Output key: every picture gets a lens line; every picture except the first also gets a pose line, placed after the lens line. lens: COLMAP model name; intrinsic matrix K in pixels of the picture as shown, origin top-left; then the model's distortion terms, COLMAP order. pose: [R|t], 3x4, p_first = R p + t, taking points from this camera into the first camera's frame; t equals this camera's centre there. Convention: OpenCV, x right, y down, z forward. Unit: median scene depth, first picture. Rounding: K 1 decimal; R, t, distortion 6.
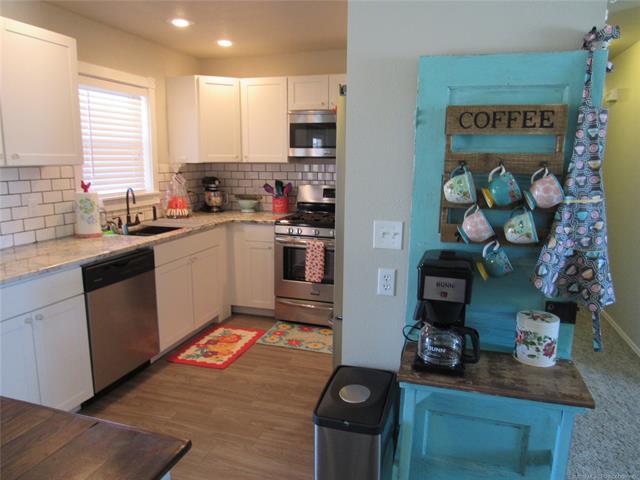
lens RADIAL K [[450.8, 0, 320.0], [0, 450.8, 240.0], [0, 0, 1]] dist [-0.032869, -0.004126]
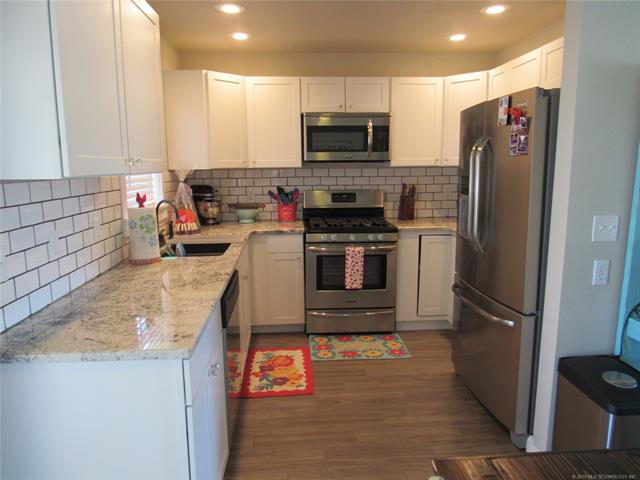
lens RADIAL K [[450.8, 0, 320.0], [0, 450.8, 240.0], [0, 0, 1]] dist [-0.032869, -0.004126]
pose [[0.934264, -0.074150, 0.348788, -0.415058], [0.078588, 0.996906, 0.001430, -0.019618], [-0.347815, 0.026075, 0.937201, 0.111322]]
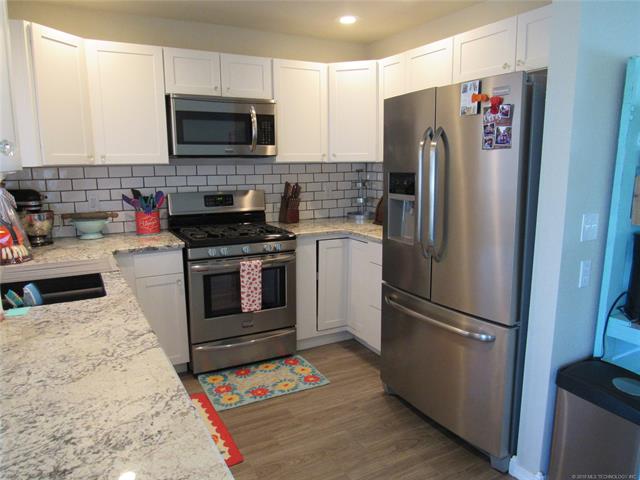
lens RADIAL K [[450.8, 0, 320.0], [0, 450.8, 240.0], [0, 0, 1]] dist [-0.032869, -0.004126]
pose [[0.698053, -0.133334, 0.703523, -0.477229], [0.136286, 0.989290, 0.052266, -0.057872], [-0.702957, 0.059396, 0.708748, 0.340424]]
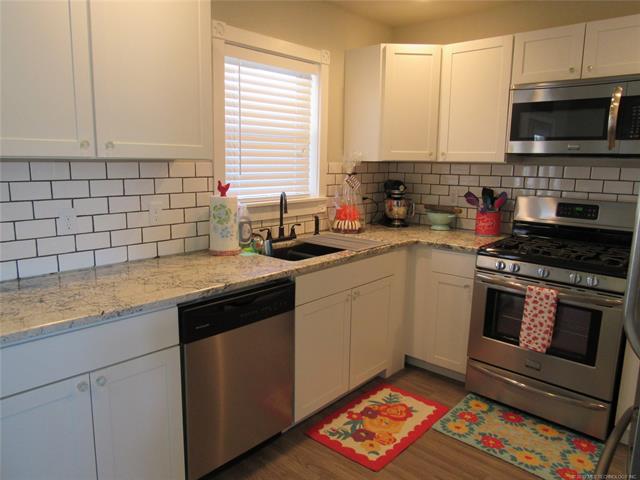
lens RADIAL K [[457.3, 0, 320.0], [0, 457.3, 240.0], [0, 0, 1]] dist [-0.025149, 0.006450]
pose [[0.907276, 0.079990, -0.412857, -0.034655], [-0.083099, 0.996486, 0.010452, -0.043860], [0.412243, 0.024825, 0.910736, 0.289525]]
